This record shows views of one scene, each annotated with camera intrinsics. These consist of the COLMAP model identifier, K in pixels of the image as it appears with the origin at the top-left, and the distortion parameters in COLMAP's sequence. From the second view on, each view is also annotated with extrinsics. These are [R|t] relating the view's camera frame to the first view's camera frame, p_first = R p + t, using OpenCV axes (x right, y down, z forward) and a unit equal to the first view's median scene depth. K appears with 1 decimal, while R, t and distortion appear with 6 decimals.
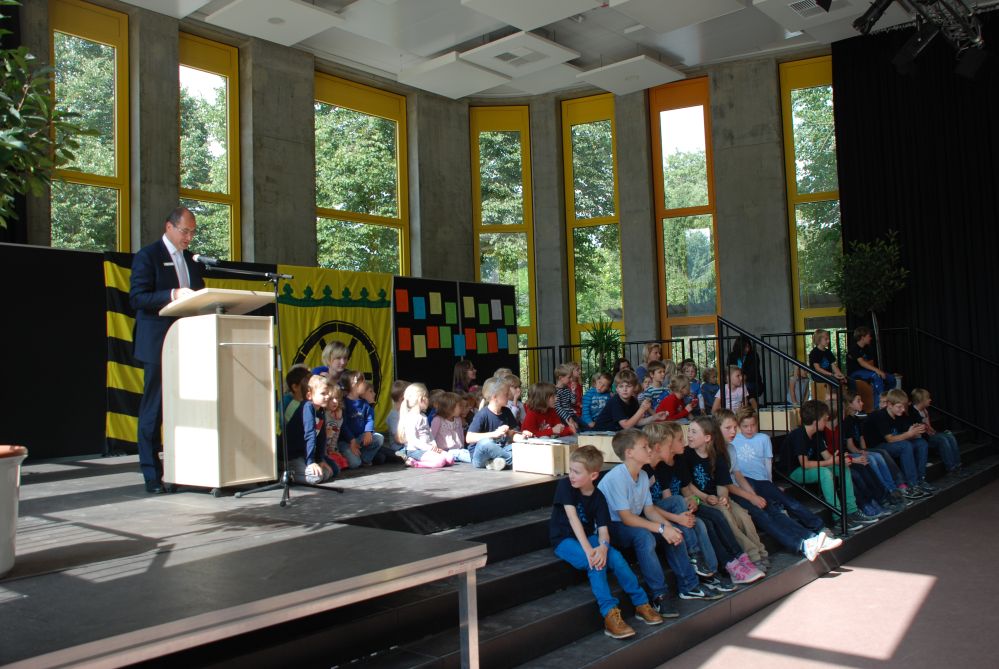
lens RADIAL K [[849.0, 0, 479.3], [0, 849.0, 331.2], [0, 0, 1]] dist [-0.083746, 0.048500]
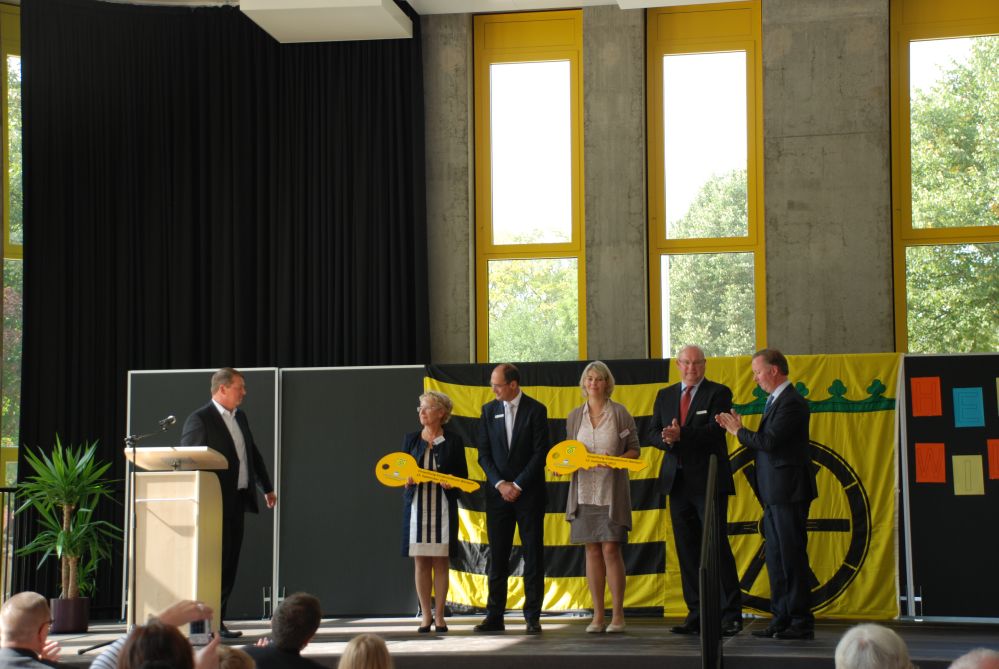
lens RADIAL K [[2133.8, 0, 509.4], [0, 2133.8, 336.6], [0, 0, 1]] dist [0.503042, 0.000000]
pose [[0.523372, -0.046439, -0.850838, 1.012926], [0.035171, 0.998840, -0.032882, -0.037433], [0.851378, -0.012715, 0.524398, -0.025867]]
